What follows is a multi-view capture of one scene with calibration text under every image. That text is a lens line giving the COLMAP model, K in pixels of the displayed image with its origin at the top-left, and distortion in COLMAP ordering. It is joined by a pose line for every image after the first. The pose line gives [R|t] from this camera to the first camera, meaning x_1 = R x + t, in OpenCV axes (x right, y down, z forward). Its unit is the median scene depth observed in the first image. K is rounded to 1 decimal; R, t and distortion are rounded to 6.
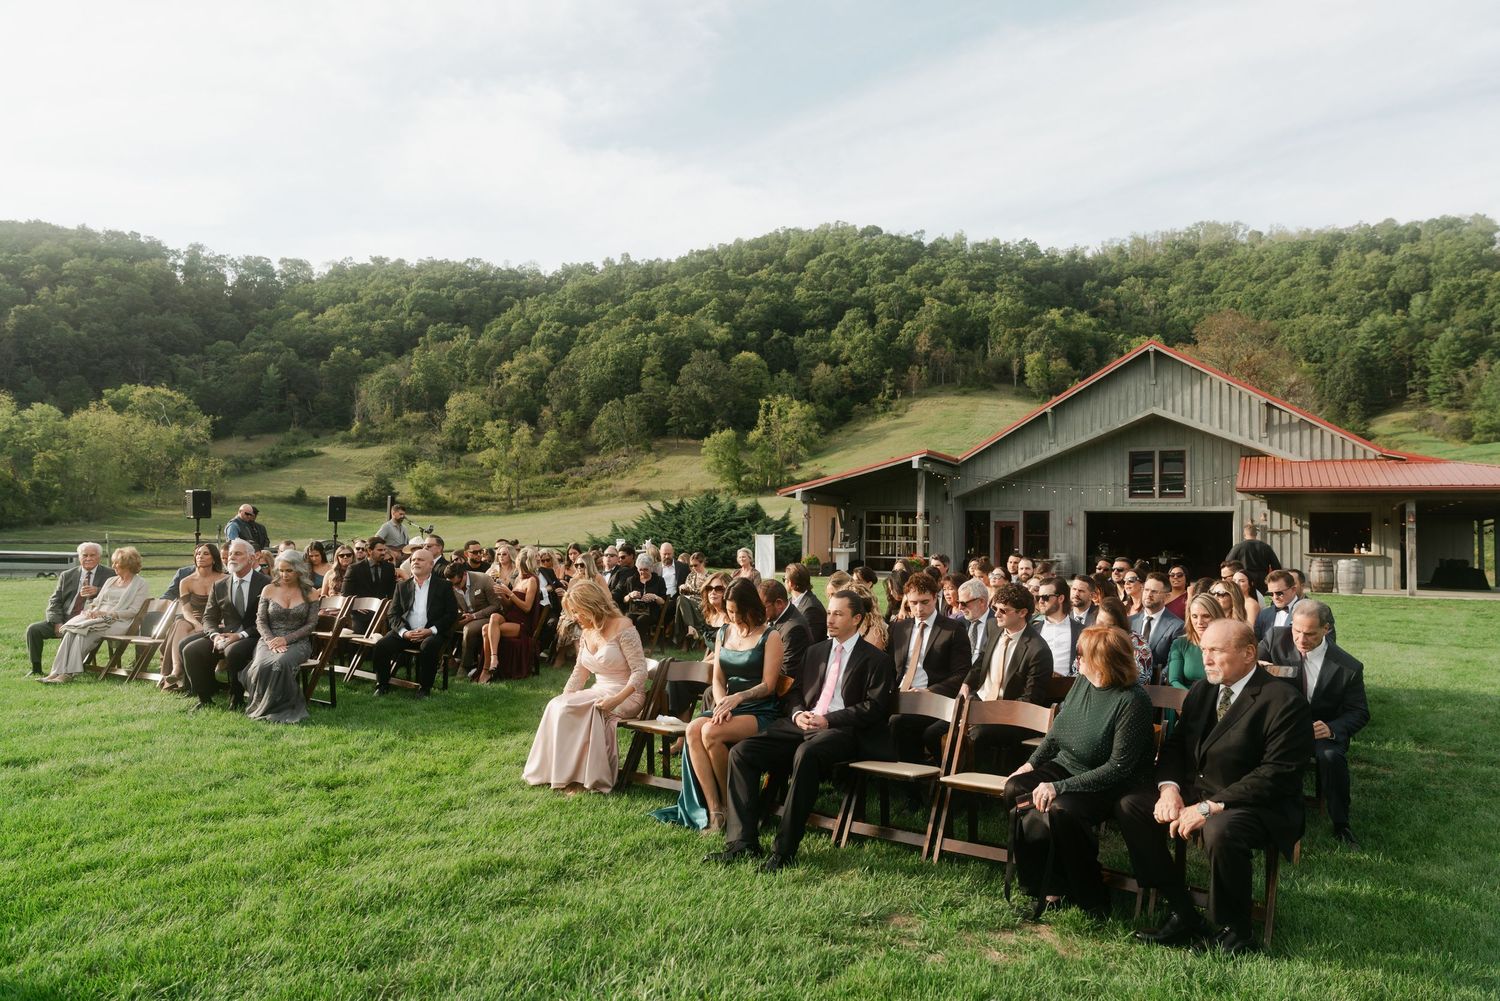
lens RADIAL K [[1072.7, 0, 750.0], [0, 1072.7, 500.5], [0, 0, 1]] dist [-0.000766, 0.085831]
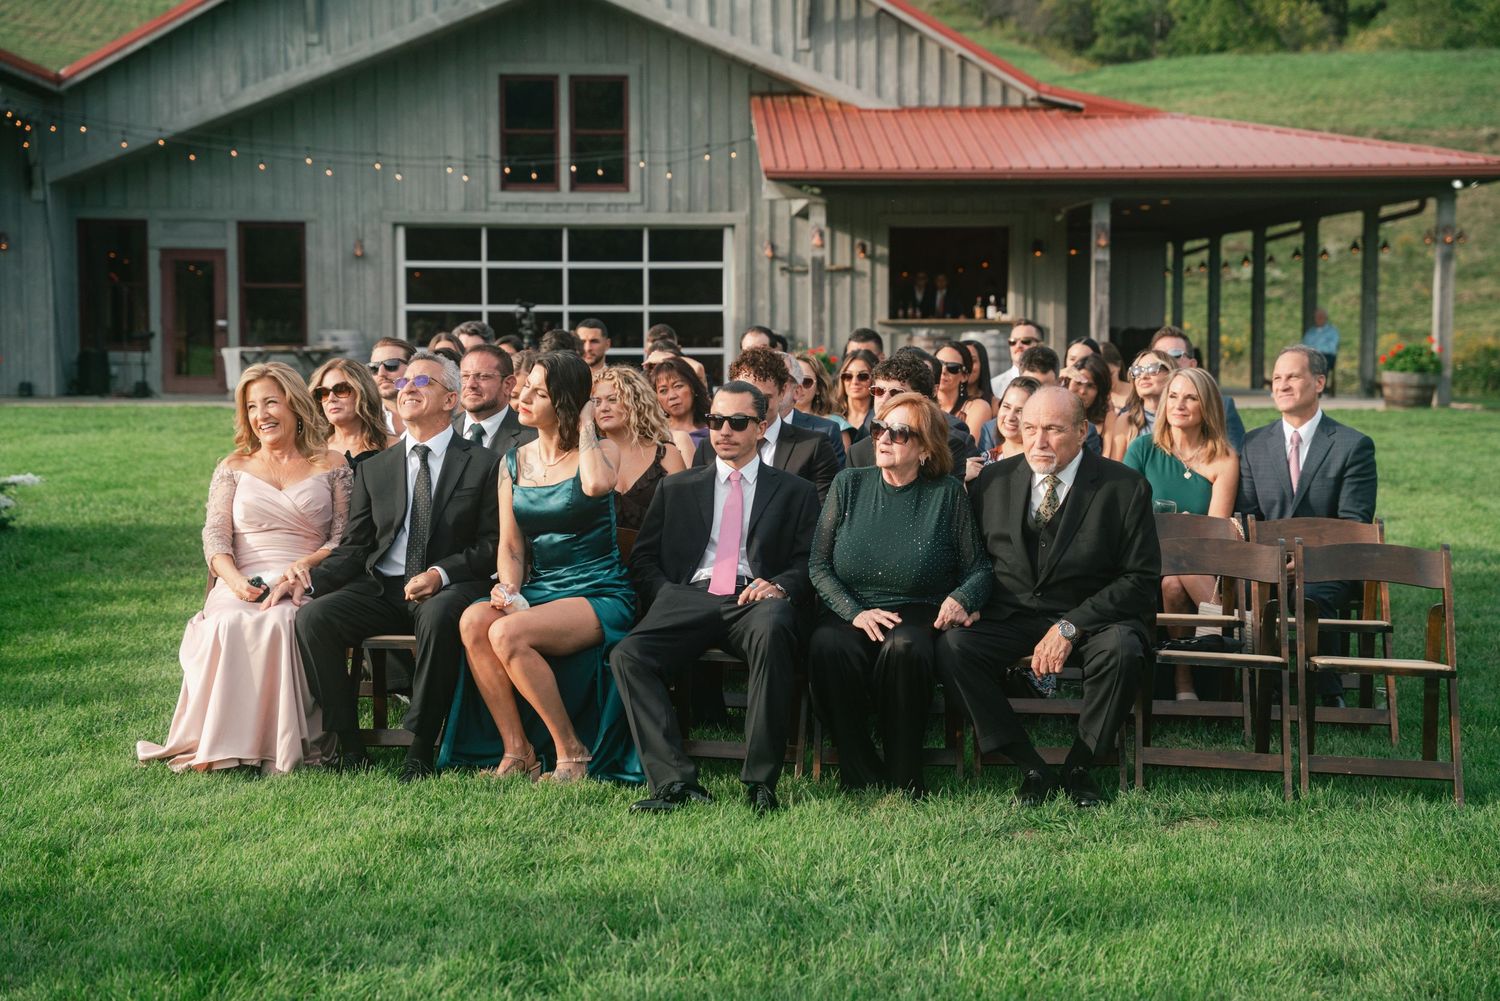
lens RADIAL K [[3138.5, 0, 750.0], [0, 3138.5, 500.5], [0, 0, 1]] dist [0.378994, 0.246567]
pose [[0.878655, -0.042445, 0.475567, -0.138161], [-0.004592, 0.995243, 0.097310, -0.002633], [-0.477435, -0.087686, 0.874281, -0.097398]]
